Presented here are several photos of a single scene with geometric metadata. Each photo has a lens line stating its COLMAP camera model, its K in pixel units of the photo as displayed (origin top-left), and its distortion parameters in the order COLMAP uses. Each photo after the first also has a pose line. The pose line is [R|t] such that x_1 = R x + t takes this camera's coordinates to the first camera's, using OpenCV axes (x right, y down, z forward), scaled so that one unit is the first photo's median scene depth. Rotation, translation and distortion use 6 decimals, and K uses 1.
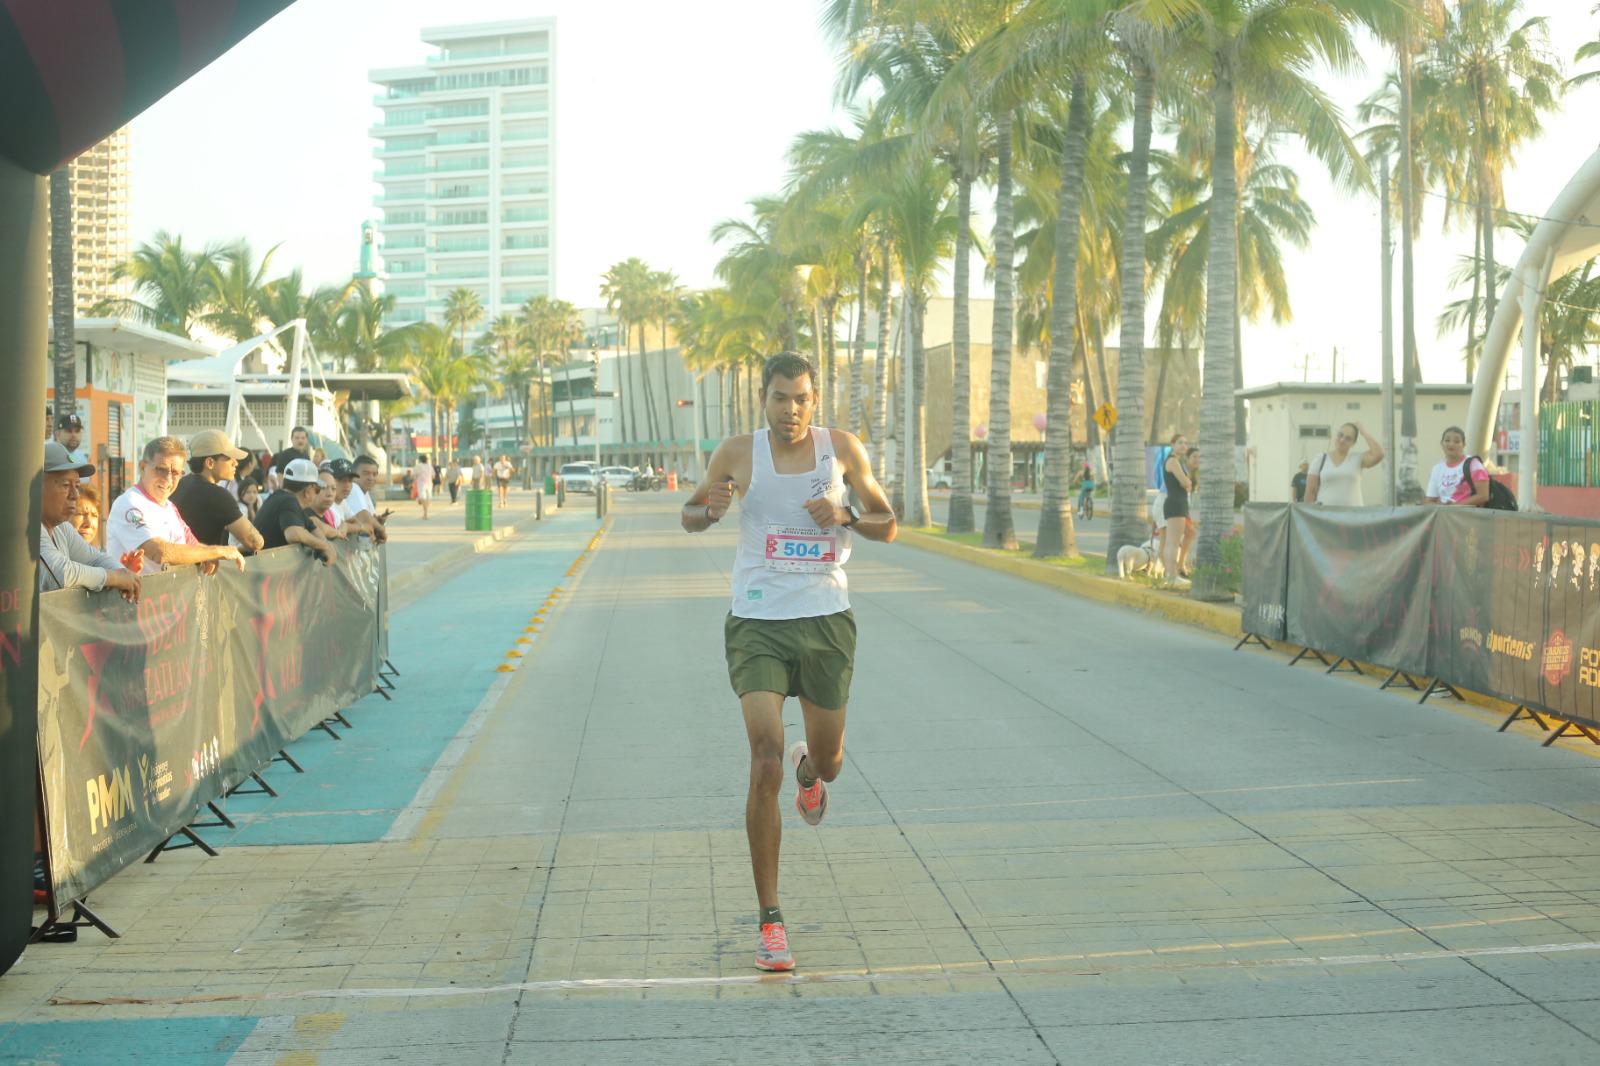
lens RADIAL K [[2287.4, 0, 809.1], [0, 2287.4, 556.9], [0, 0, 1]] dist [-0.097866, 0.000000]
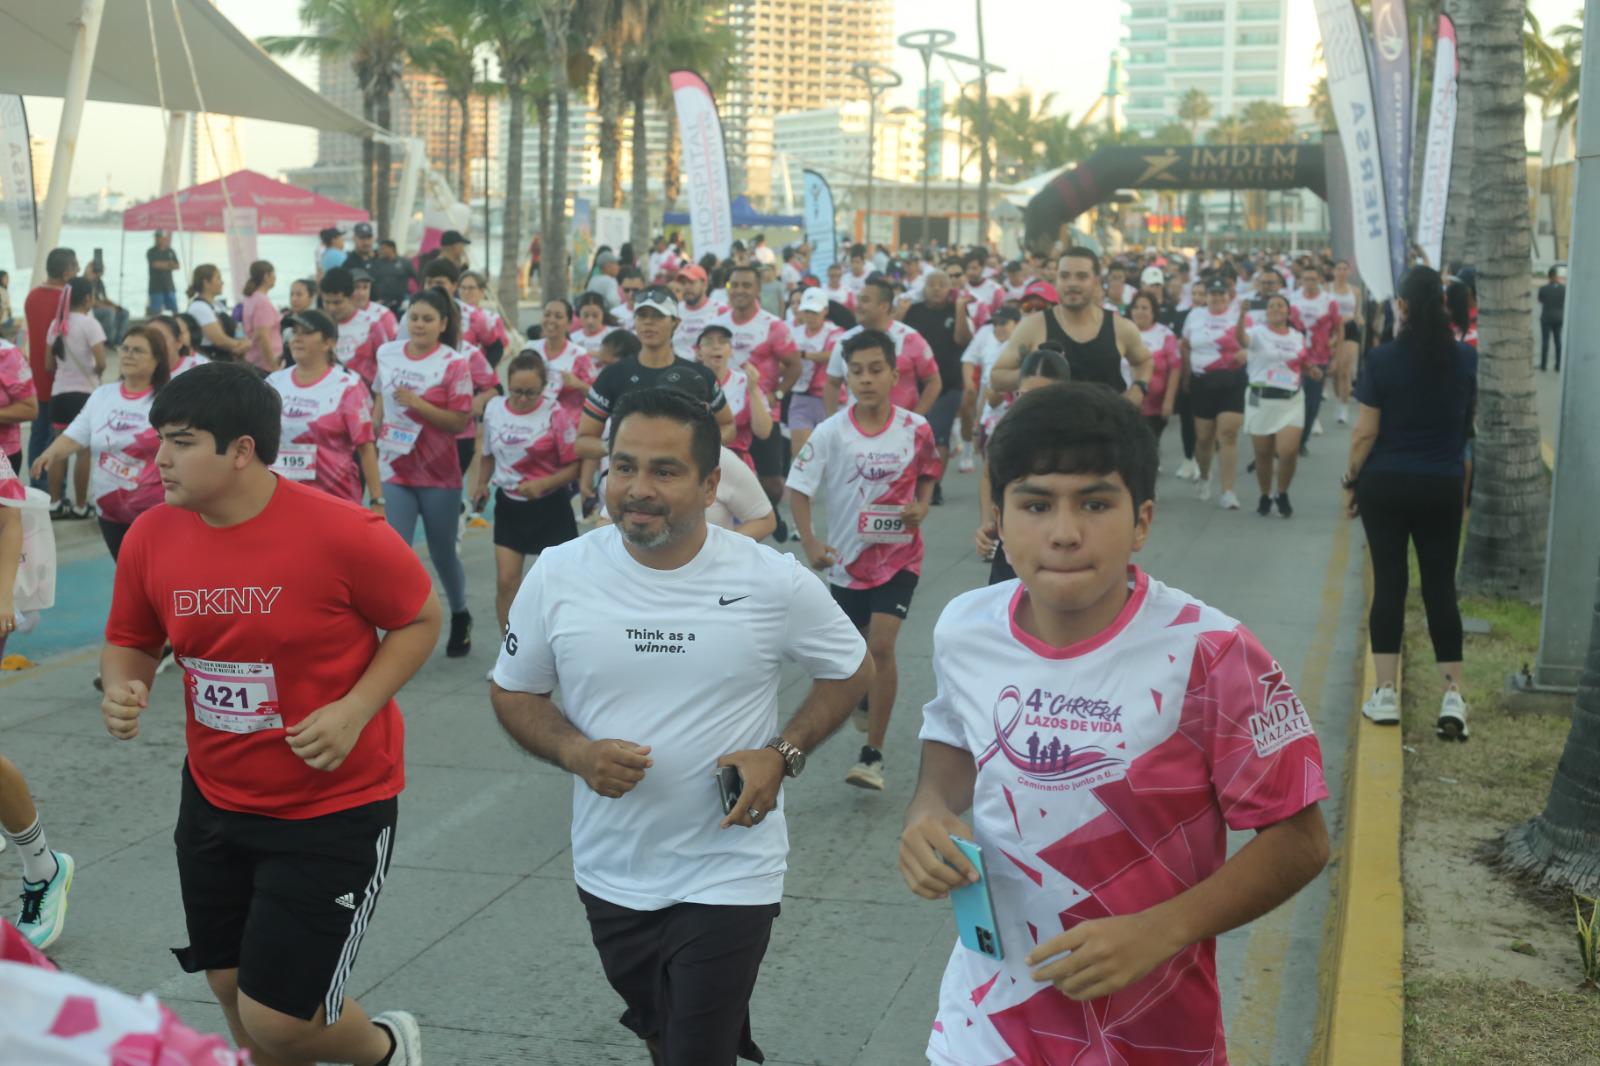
lens RADIAL K [[2287.4, 0, 746.3], [0, 2287.4, 604.0], [0, 0, 1]] dist [-0.097866, 0.000000]
pose [[0.940793, 0.077821, -0.329929, 0.121731], [-0.037971, 0.991359, 0.125560, 0.016458], [0.336849, -0.105598, 0.935618, -0.643865]]
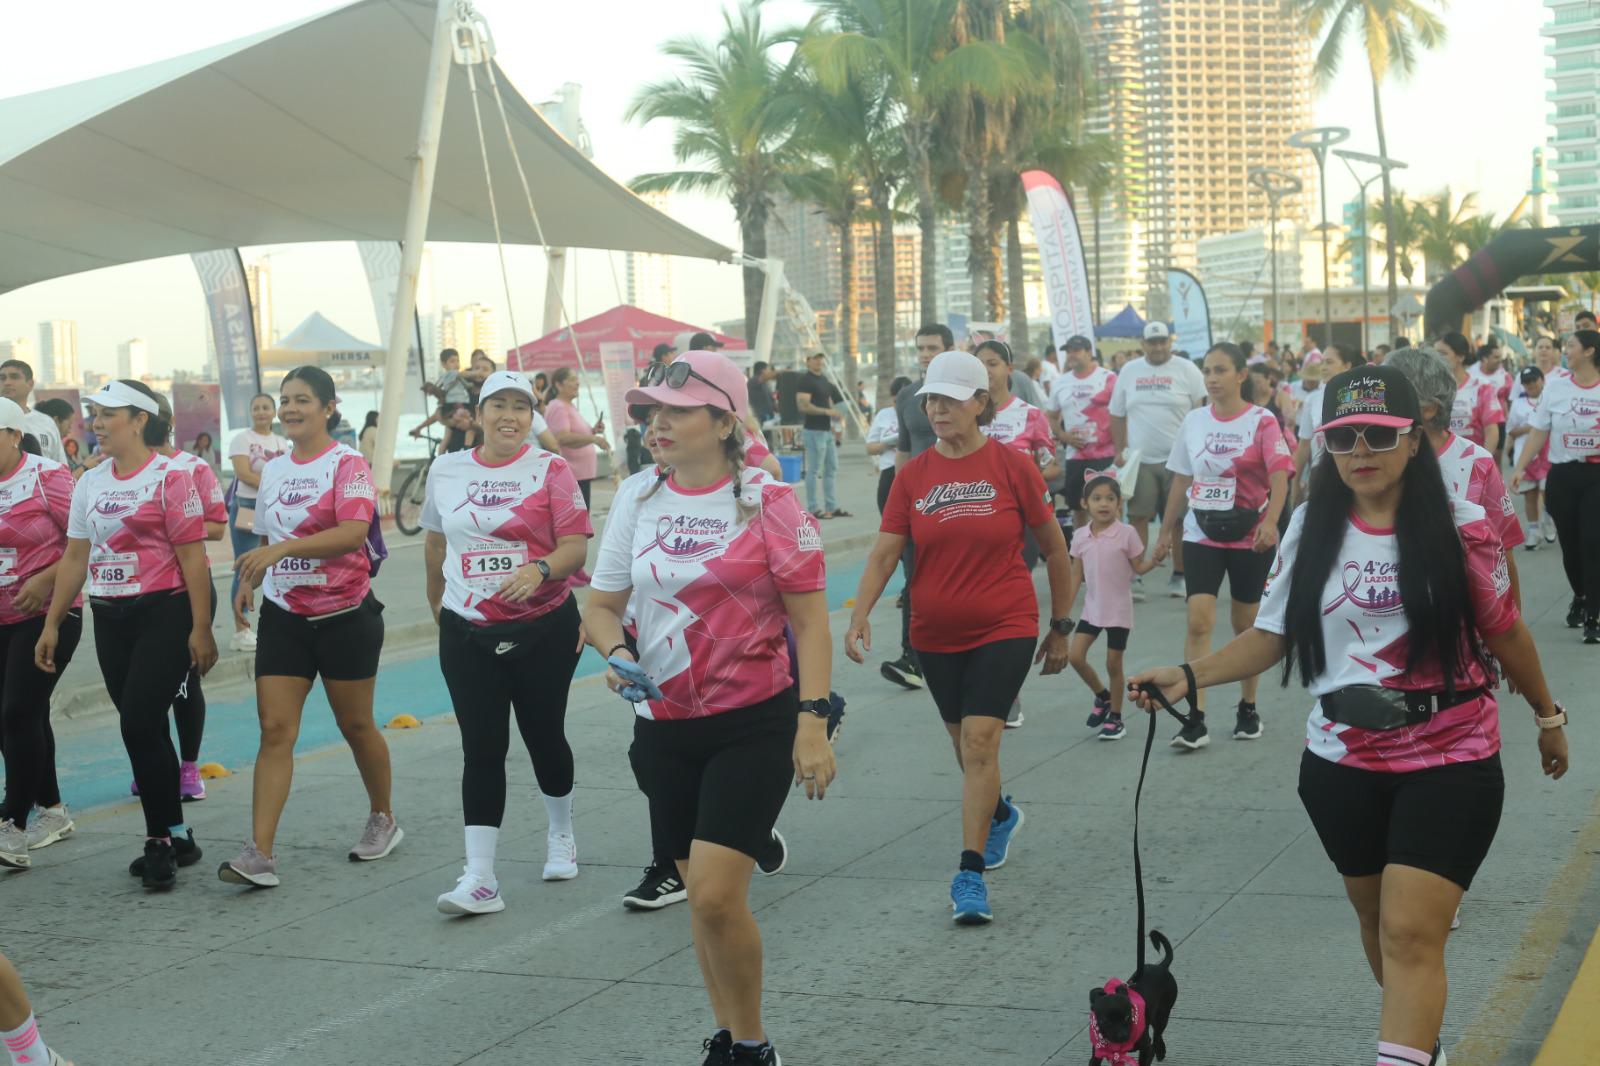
lens RADIAL K [[2287.4, 0, 784.0], [0, 2287.4, 547.1], [0, 0, 1]] dist [-0.097866, 0.000000]
pose [[0.869595, 0.010074, -0.493663, 0.128916], [0.013430, 0.998939, 0.044042, 0.021291], [0.493583, -0.044929, 0.868537, -0.624951]]
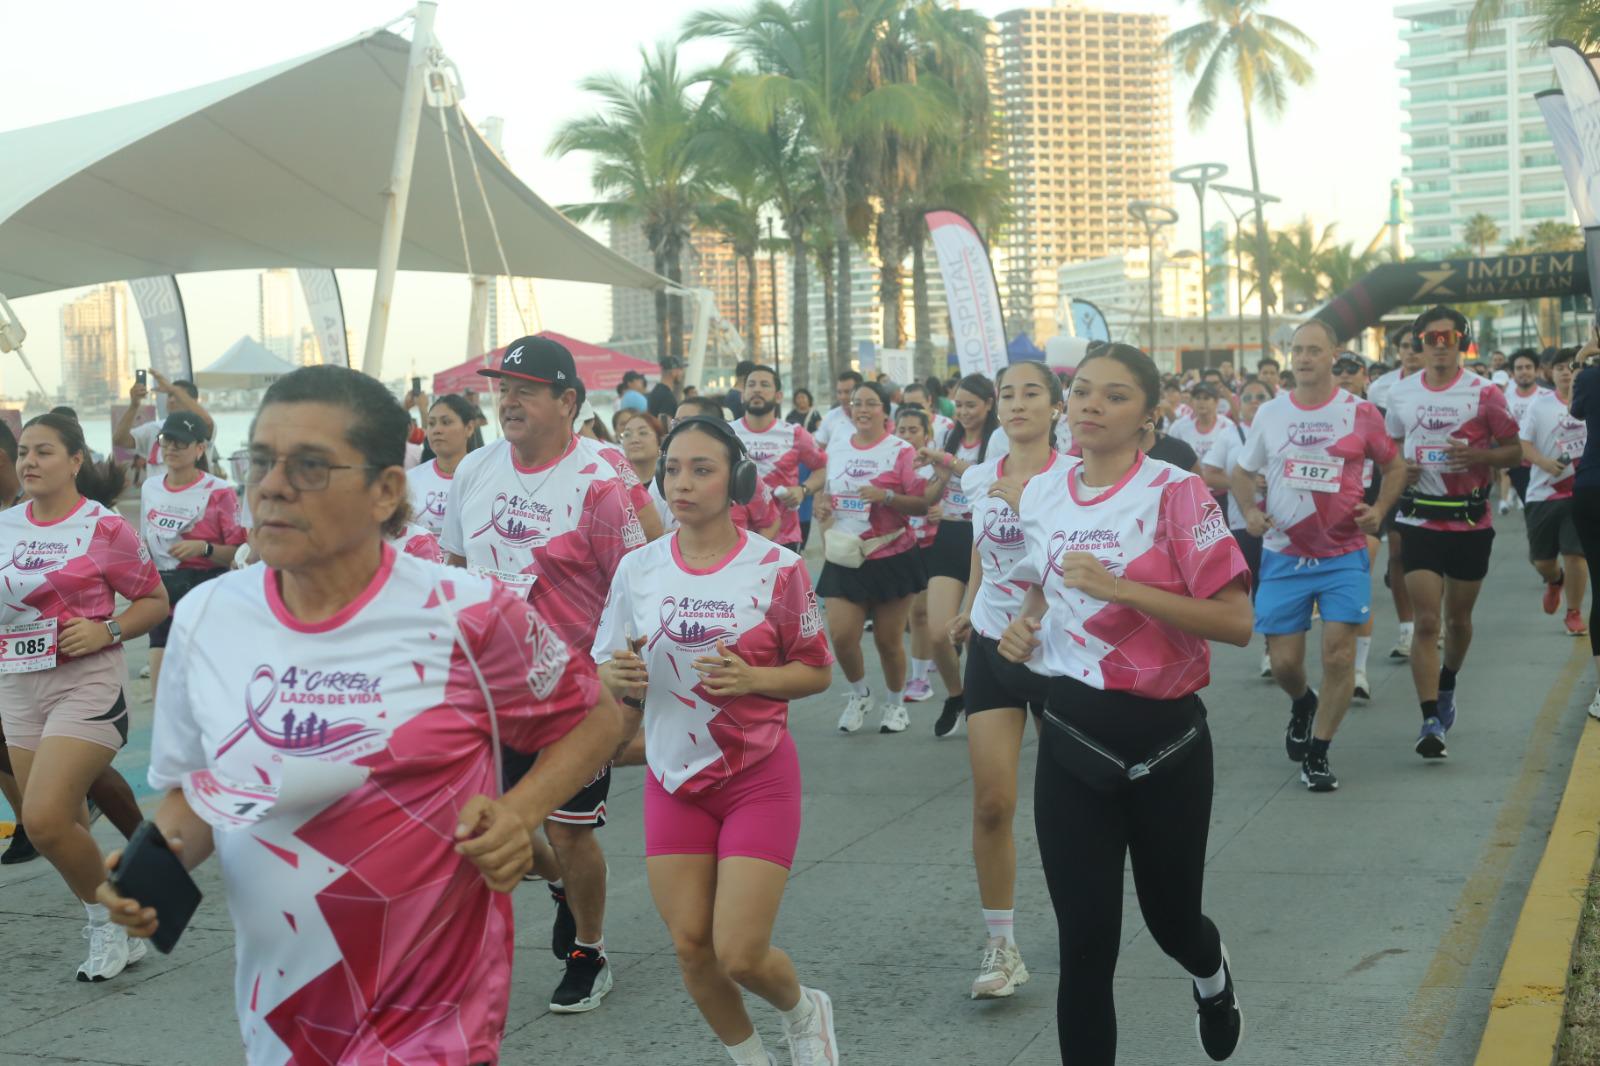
lens RADIAL K [[2287.4, 0, 770.5], [0, 2287.4, 559.7], [0, 0, 1]] dist [-0.097866, 0.000000]
pose [[0.895454, 0.007985, -0.445083, 0.129107], [0.010853, 0.999150, 0.039758, 0.022033], [0.445022, -0.040432, 0.894606, -0.657237]]
